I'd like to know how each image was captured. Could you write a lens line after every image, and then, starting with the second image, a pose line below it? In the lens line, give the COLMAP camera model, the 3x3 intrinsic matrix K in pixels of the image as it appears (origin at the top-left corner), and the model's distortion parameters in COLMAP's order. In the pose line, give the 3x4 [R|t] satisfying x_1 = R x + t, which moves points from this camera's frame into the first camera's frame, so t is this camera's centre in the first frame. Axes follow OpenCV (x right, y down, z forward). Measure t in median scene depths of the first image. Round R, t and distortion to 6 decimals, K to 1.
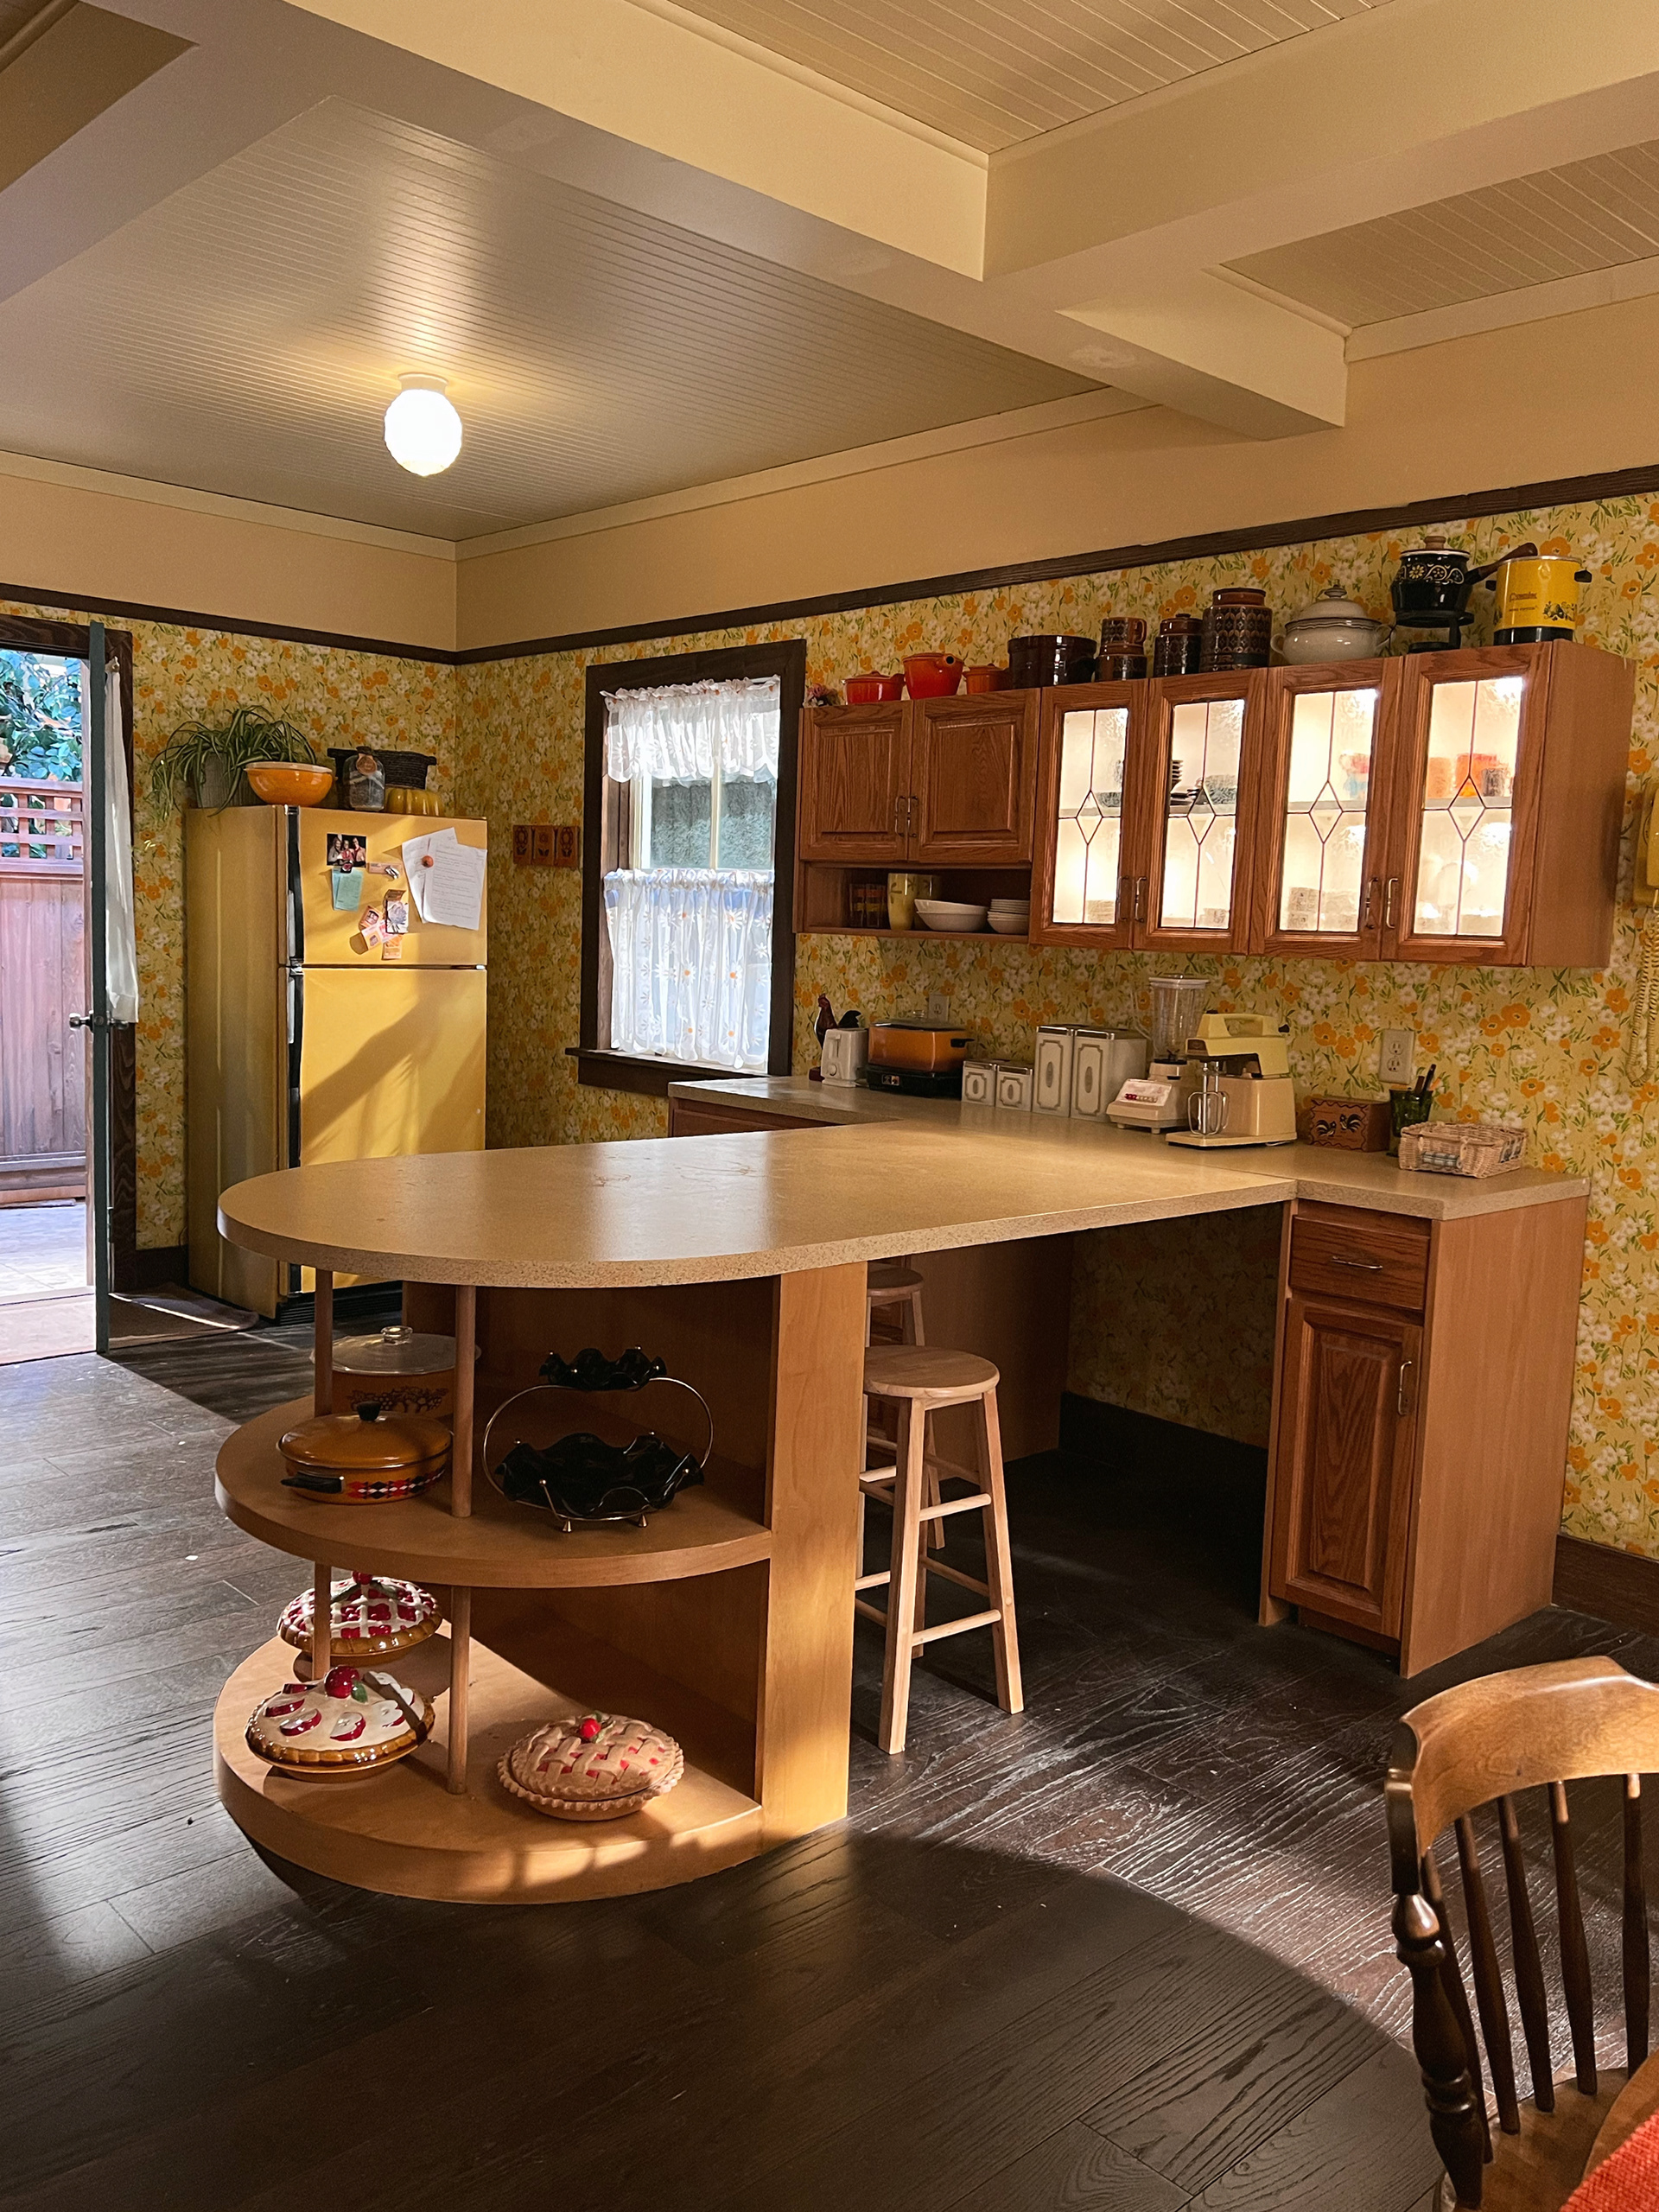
lens RADIAL K [[1768.4, 0, 828.1], [0, 1768.4, 1114.0], [0, 0, 1]] dist [0.004651, 0.000168]
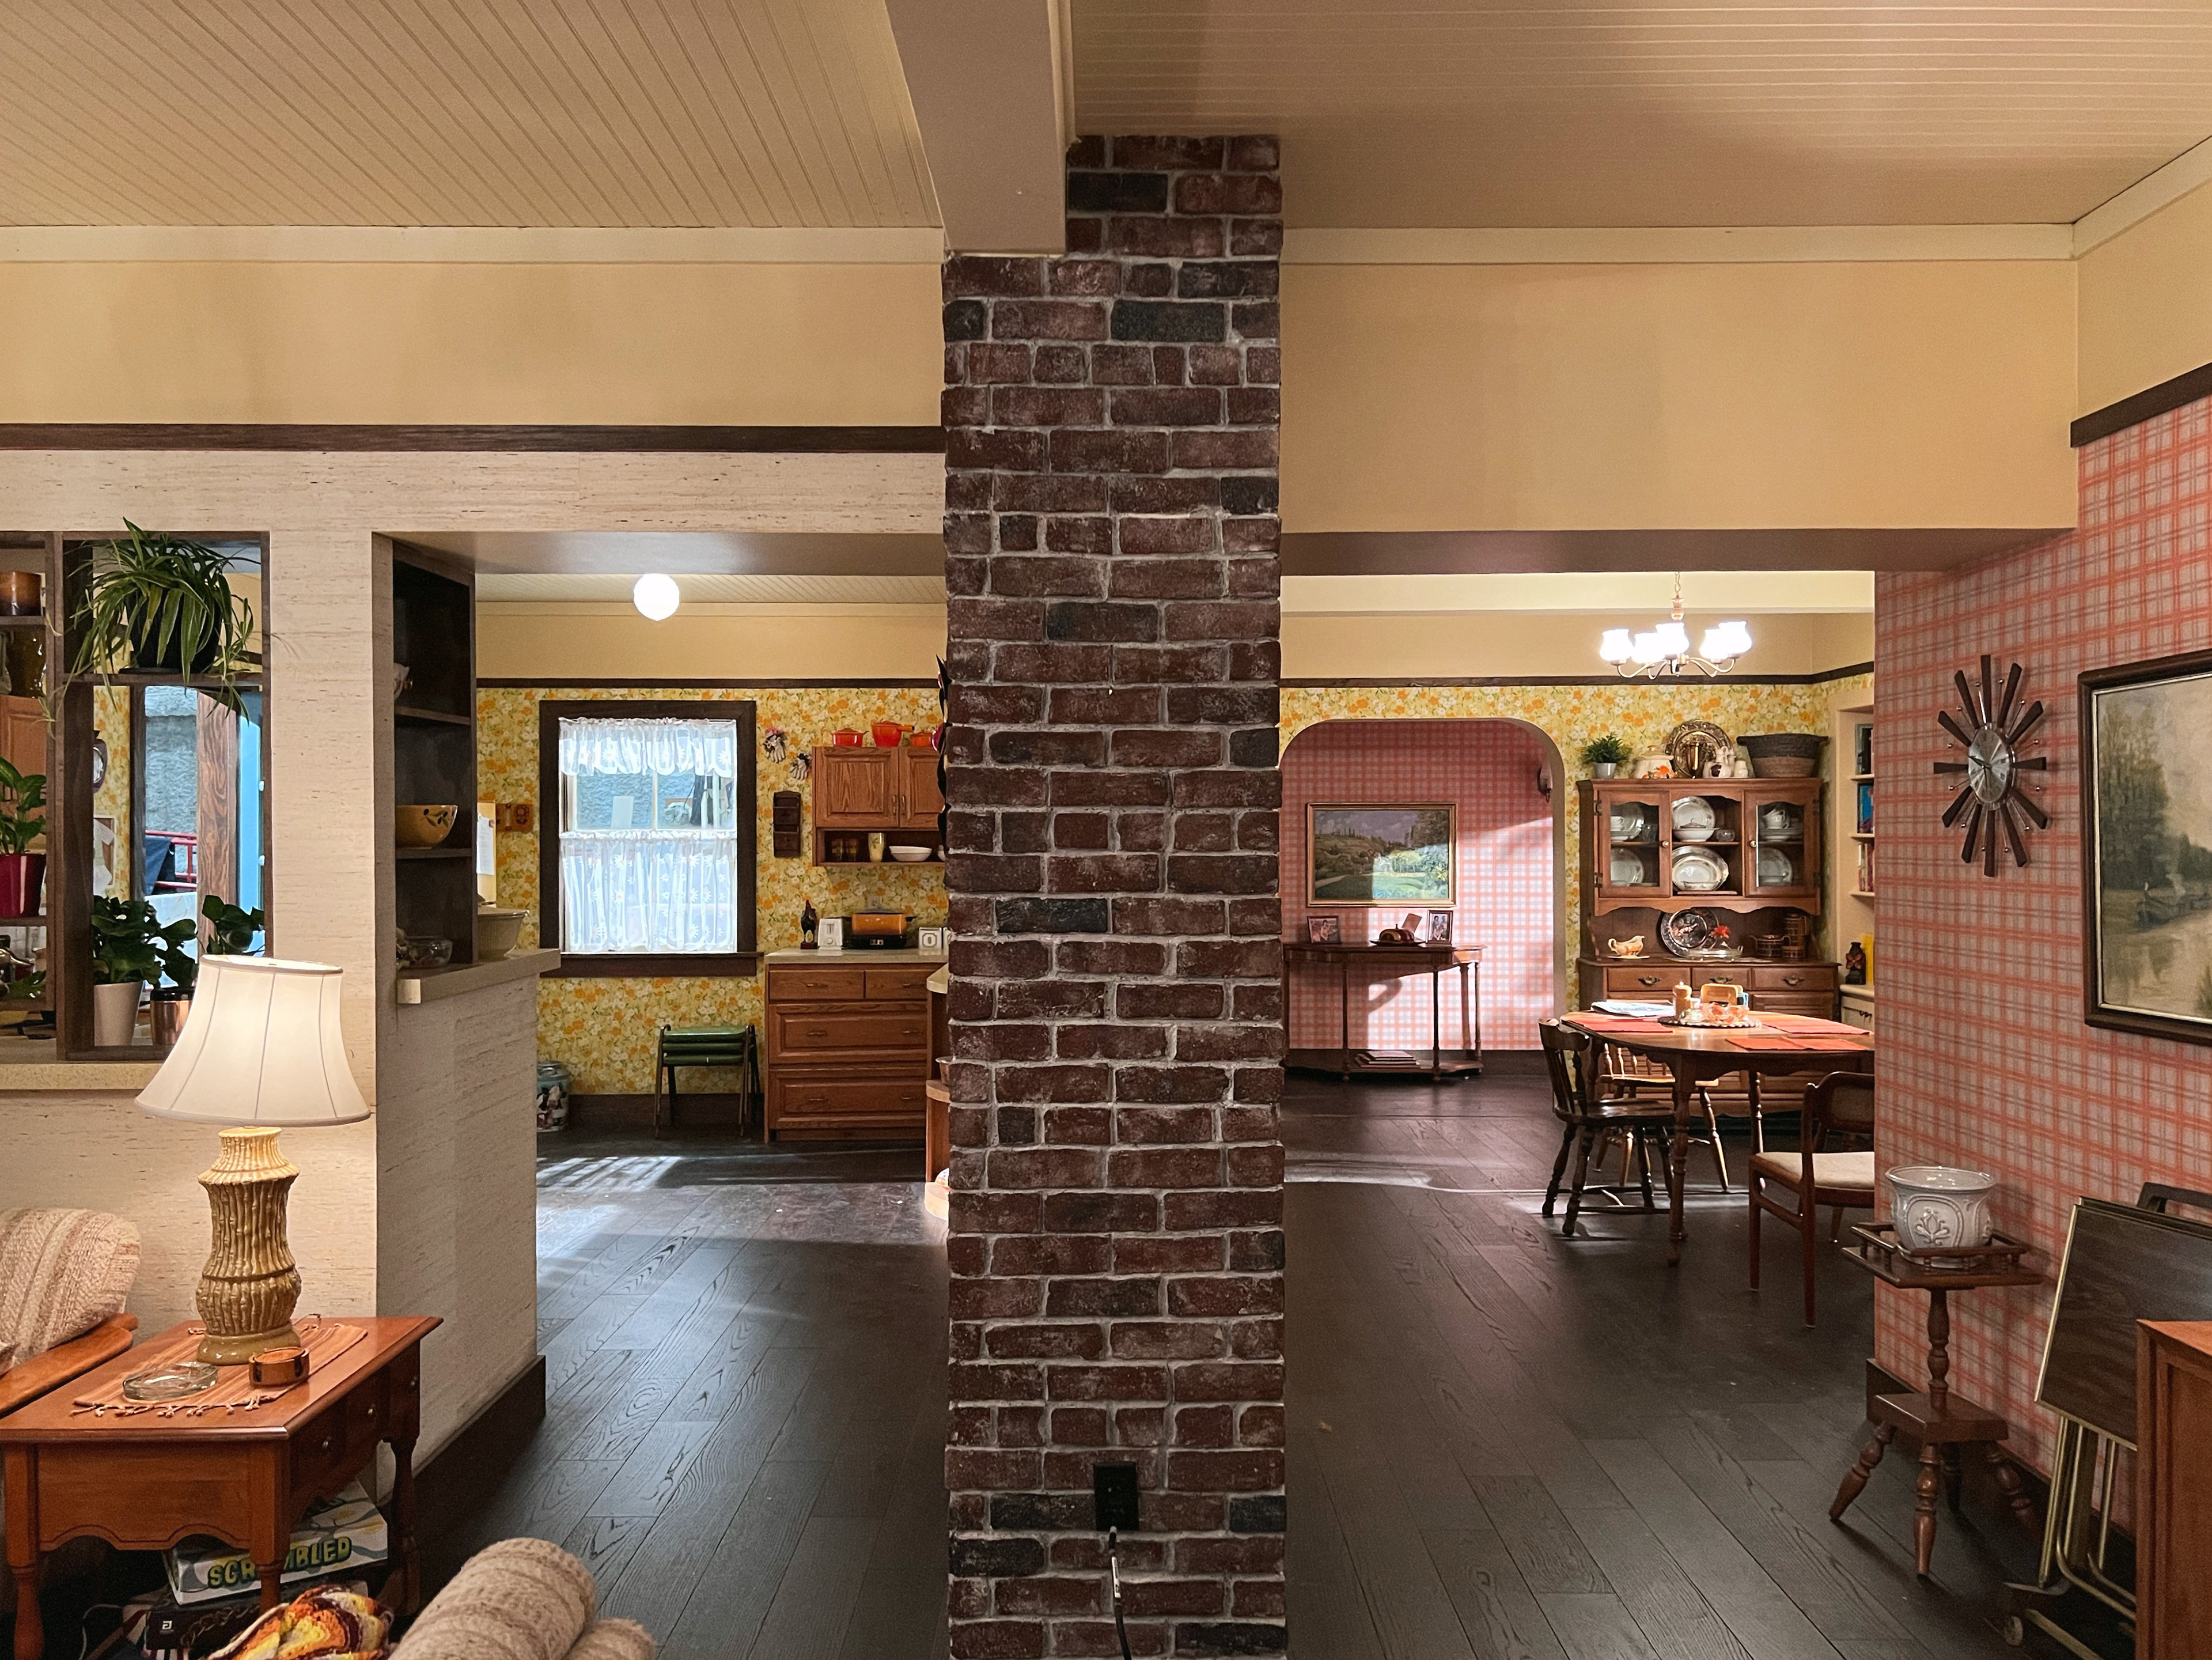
lens RADIAL K [[1768.7, 0, 1106.9], [0, 1768.7, 830.2], [0, 0, 1]] dist [0.004651, 0.000168]
pose [[0.678246, -0.036356, 0.733935, -1.045453], [0.111155, 0.992359, -0.053564, -0.007579], [-0.726379, 0.117910, 0.677105, -0.418895]]
